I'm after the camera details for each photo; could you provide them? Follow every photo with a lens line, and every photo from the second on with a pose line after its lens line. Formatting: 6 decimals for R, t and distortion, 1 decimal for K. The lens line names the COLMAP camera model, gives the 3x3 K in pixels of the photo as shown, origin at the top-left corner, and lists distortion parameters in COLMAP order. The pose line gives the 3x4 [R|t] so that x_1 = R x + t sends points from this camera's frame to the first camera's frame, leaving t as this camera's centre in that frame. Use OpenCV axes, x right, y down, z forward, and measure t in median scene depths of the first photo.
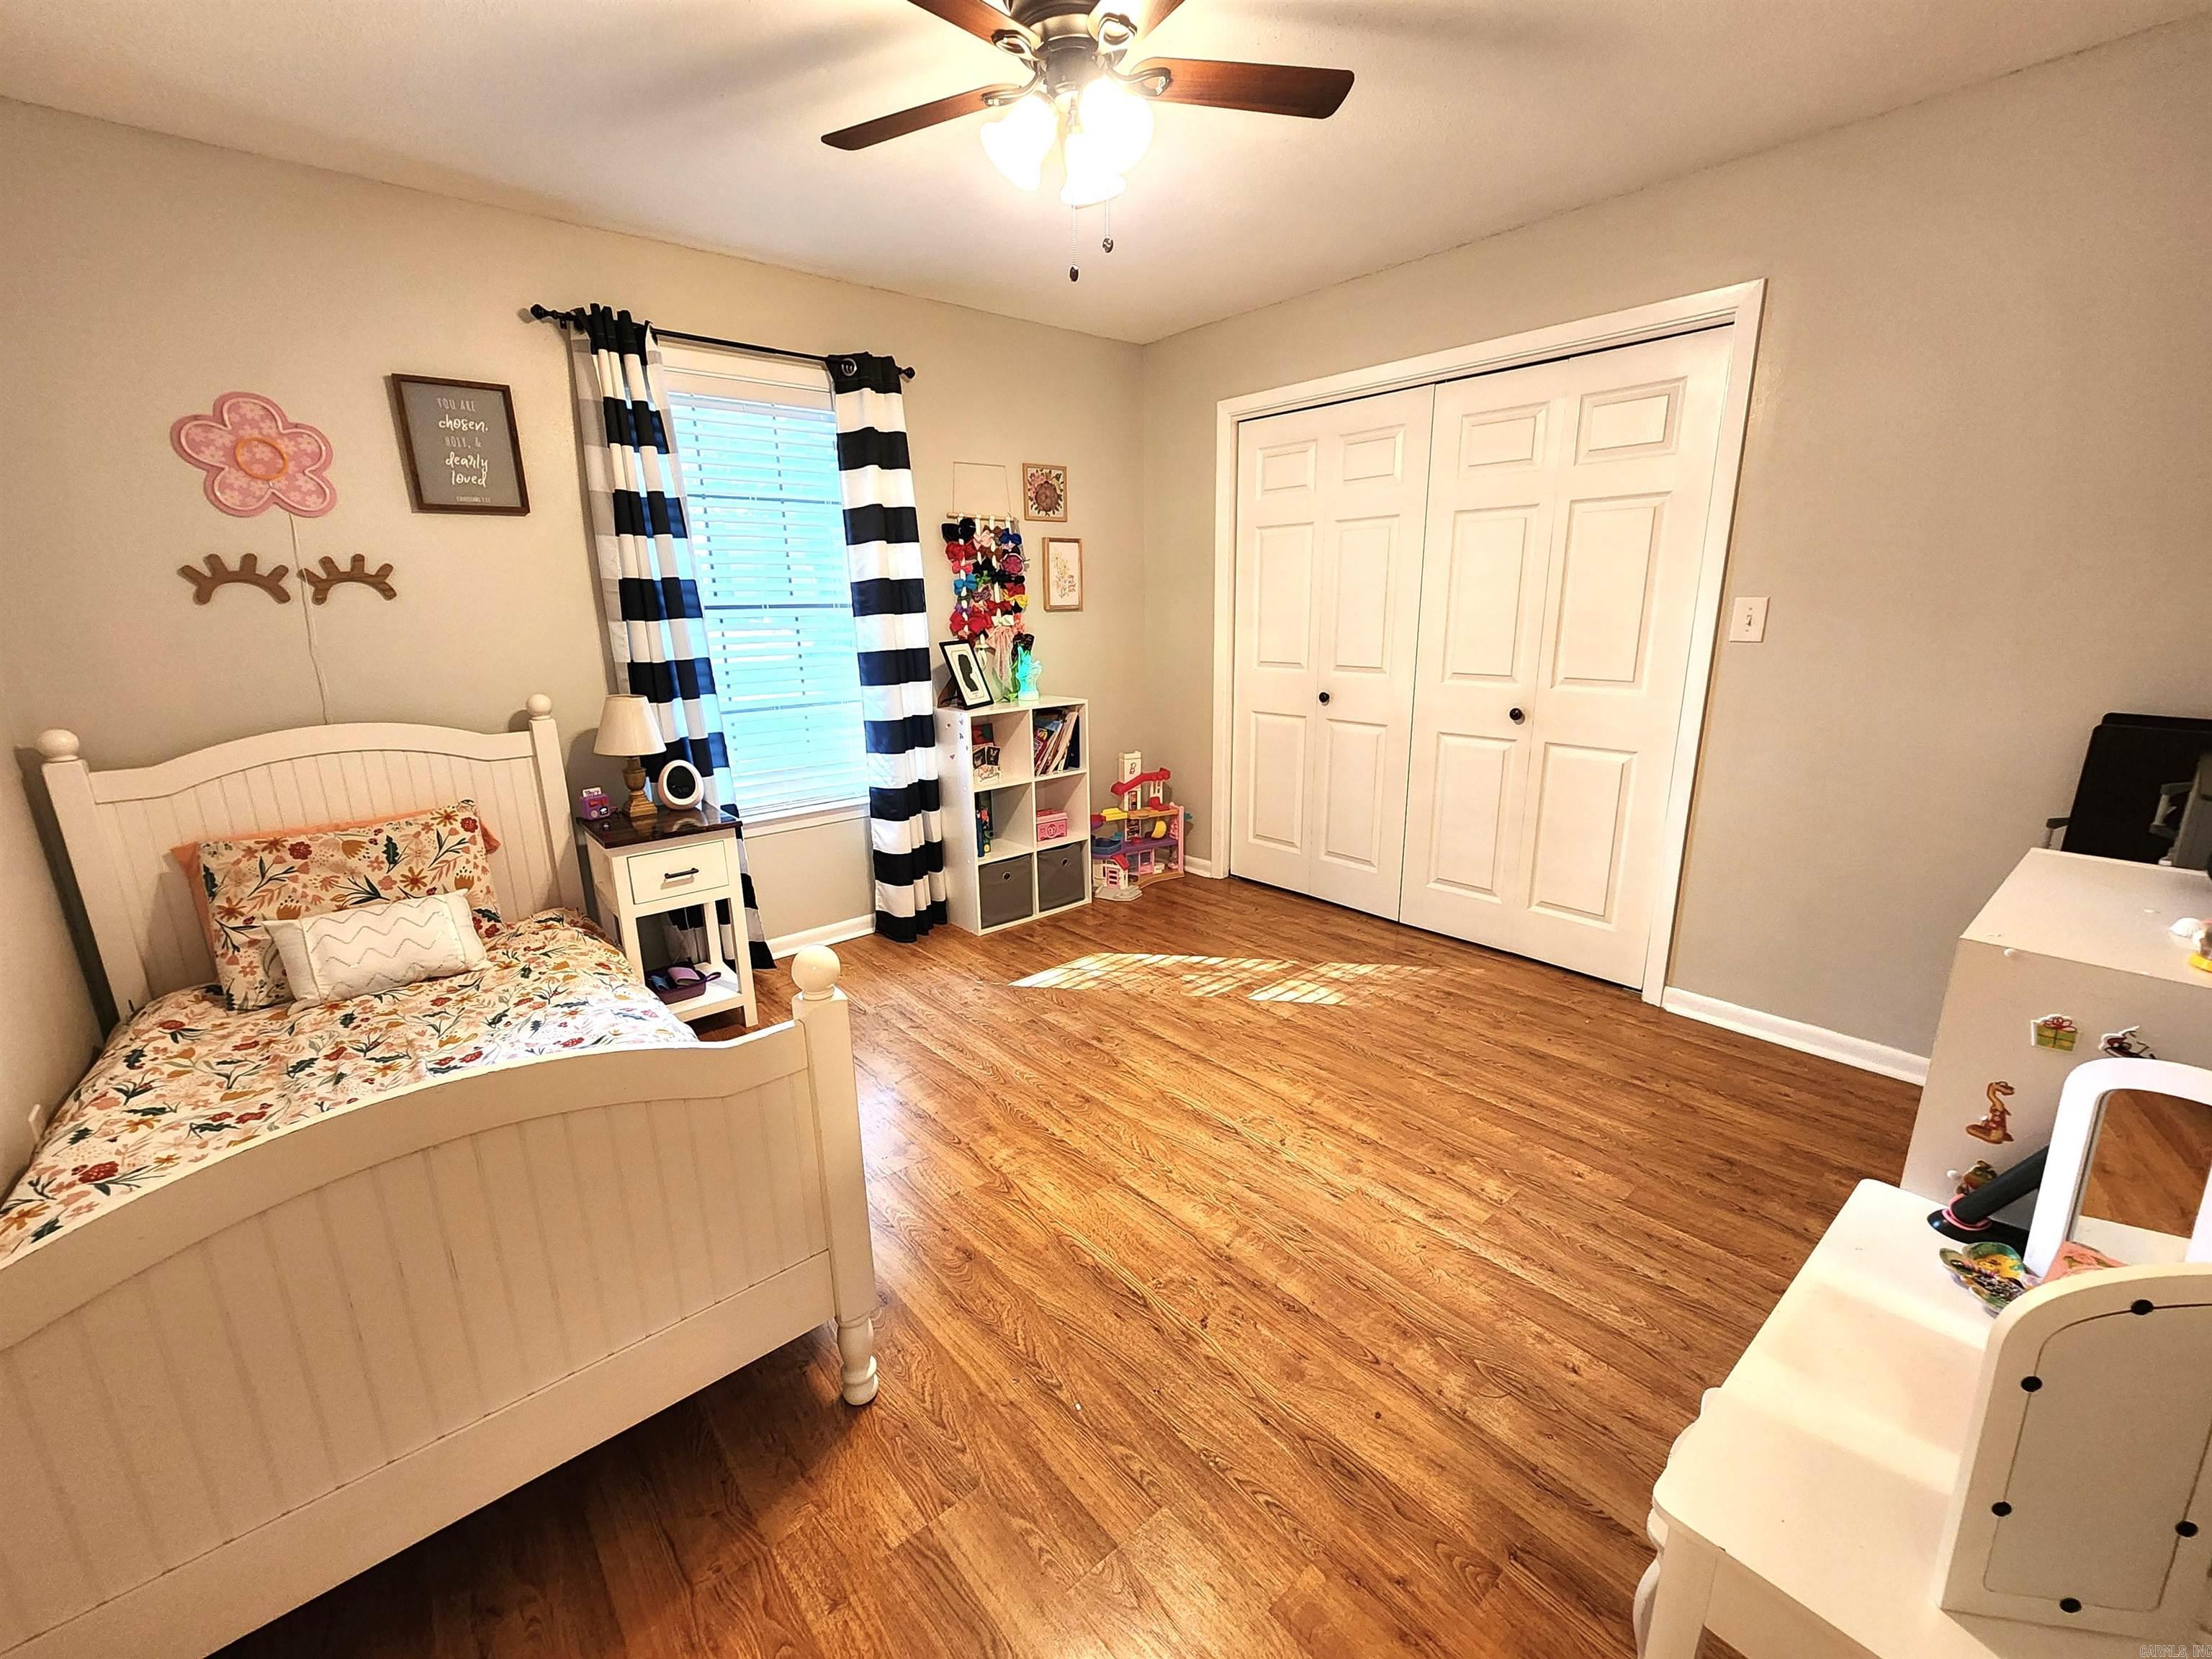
lens RADIAL K [[905.6, 0, 1069.4], [0, 905.6, 821.9], [0, 0, 1]] dist [-0.002019, 0.001079]
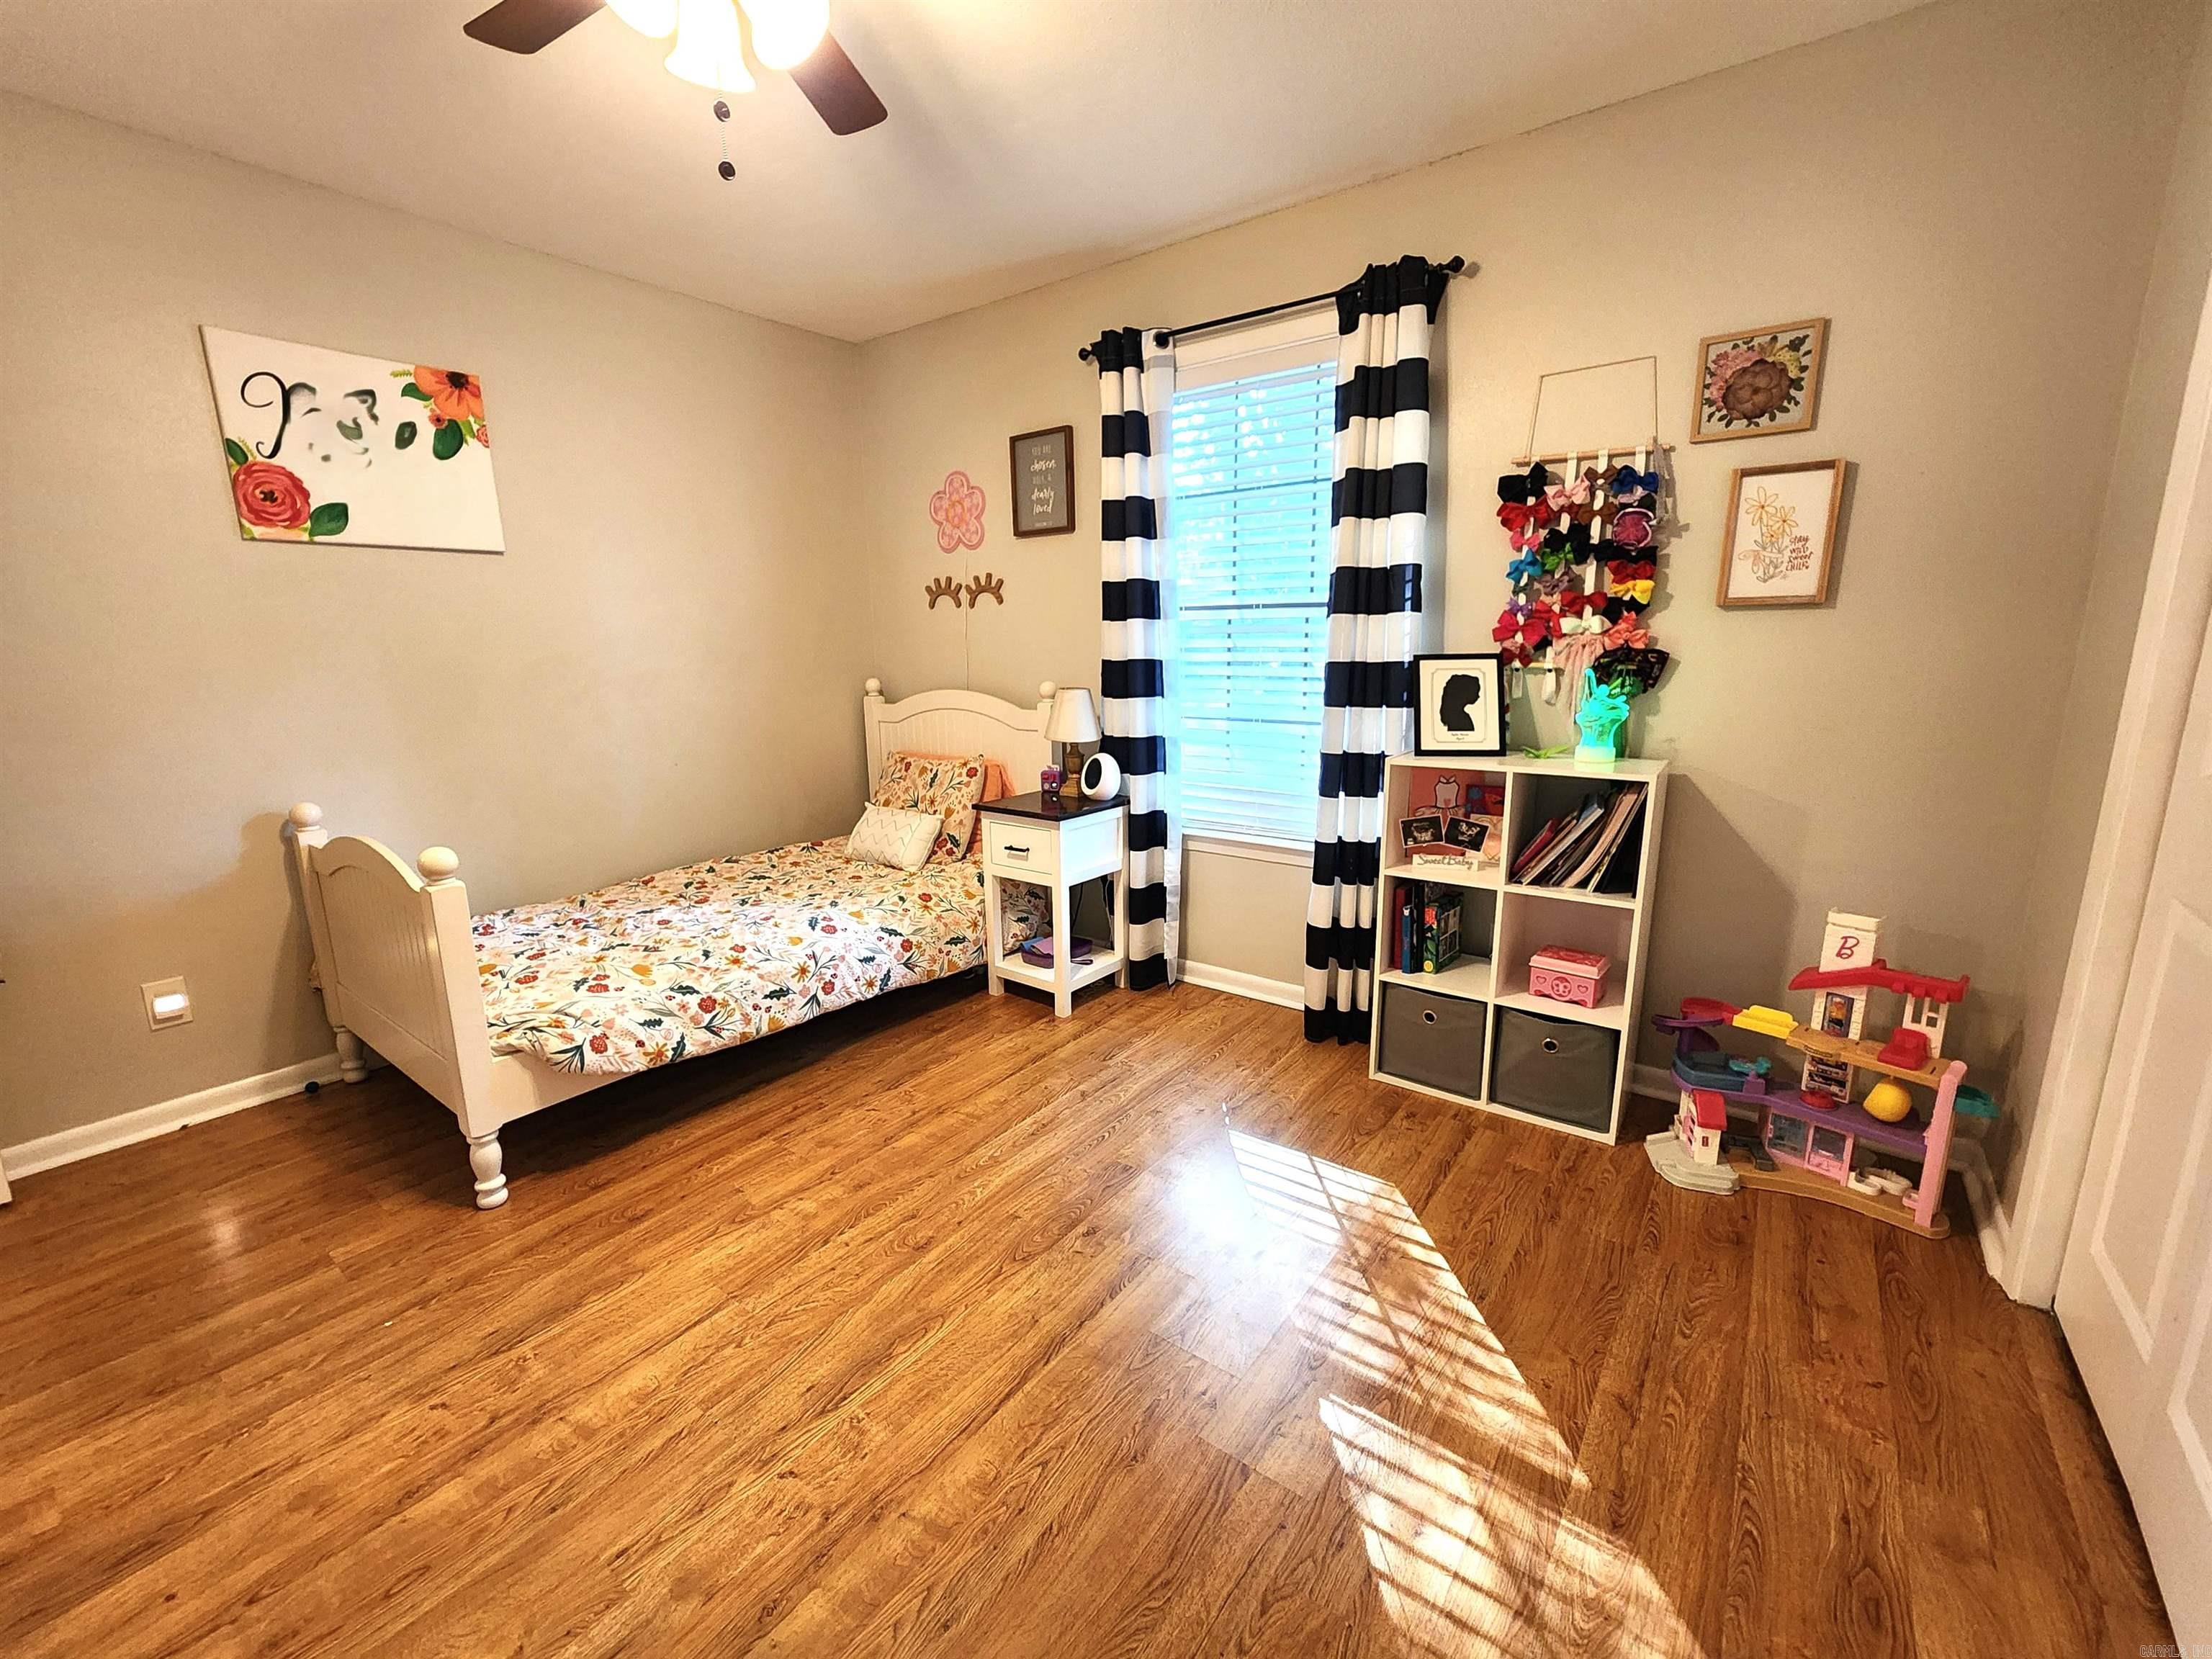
lens RADIAL K [[905.6, 0, 1101.2], [0, 905.6, 823.6], [0, 0, 1]] dist [-0.002019, 0.001079]
pose [[0.240394, 0.209935, -0.947701, 0.510550], [-0.223385, 0.962091, 0.156459, -0.135771], [0.944622, 0.174090, 0.278178, 0.636542]]
